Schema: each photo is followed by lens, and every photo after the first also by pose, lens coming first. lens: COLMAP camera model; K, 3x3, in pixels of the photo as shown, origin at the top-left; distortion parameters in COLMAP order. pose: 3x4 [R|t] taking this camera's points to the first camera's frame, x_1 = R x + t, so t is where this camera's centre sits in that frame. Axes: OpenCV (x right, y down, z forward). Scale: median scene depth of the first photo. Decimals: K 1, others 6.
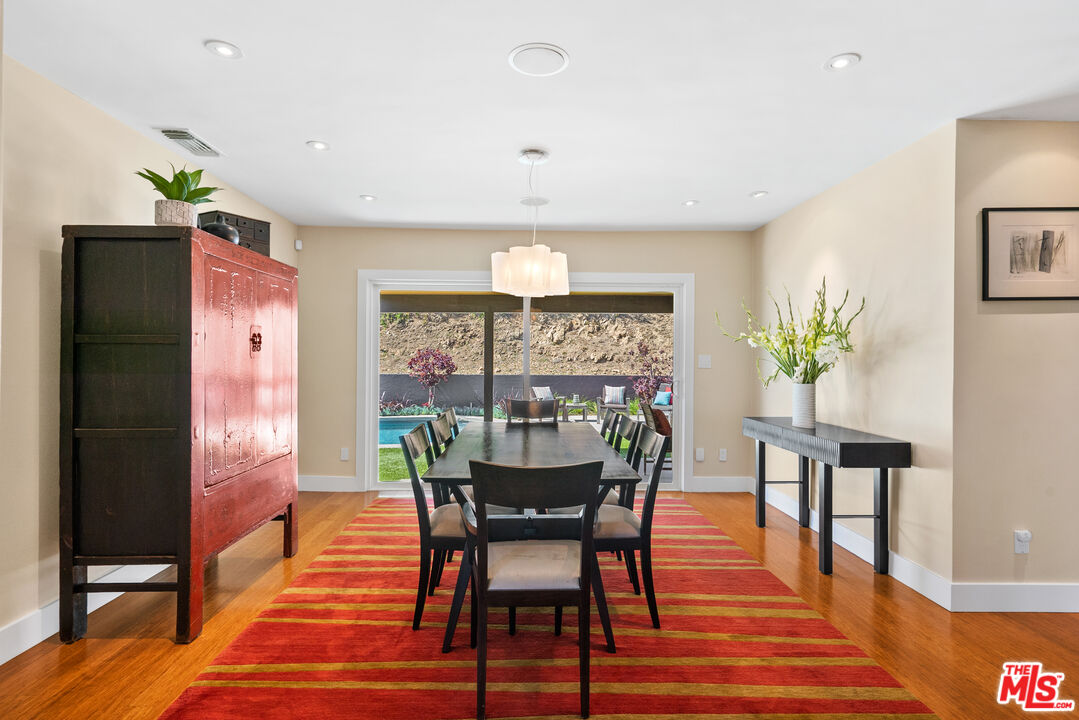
lens RADIAL K [[570.0, 0, 538.7], [0, 570.0, 353.6], [0, 0, 1]] dist [0.003261, -0.006065]
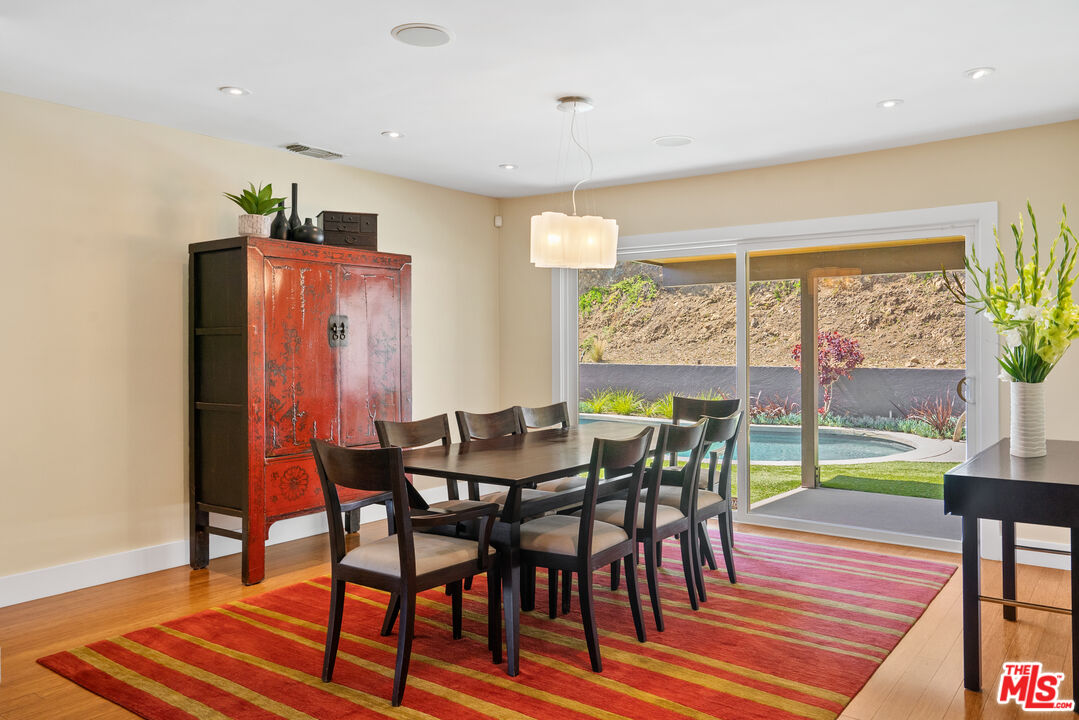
lens RADIAL K [[814.3, 0, 534.4], [0, 814.3, 333.6], [0, 0, 1]] dist [0.012124, 0.006813]
pose [[0.791104, -0.016249, -0.611466, 0.669376], [0.012669, 0.999868, -0.010179, 0.004751], [0.611550, 0.000306, 0.791205, 0.011691]]
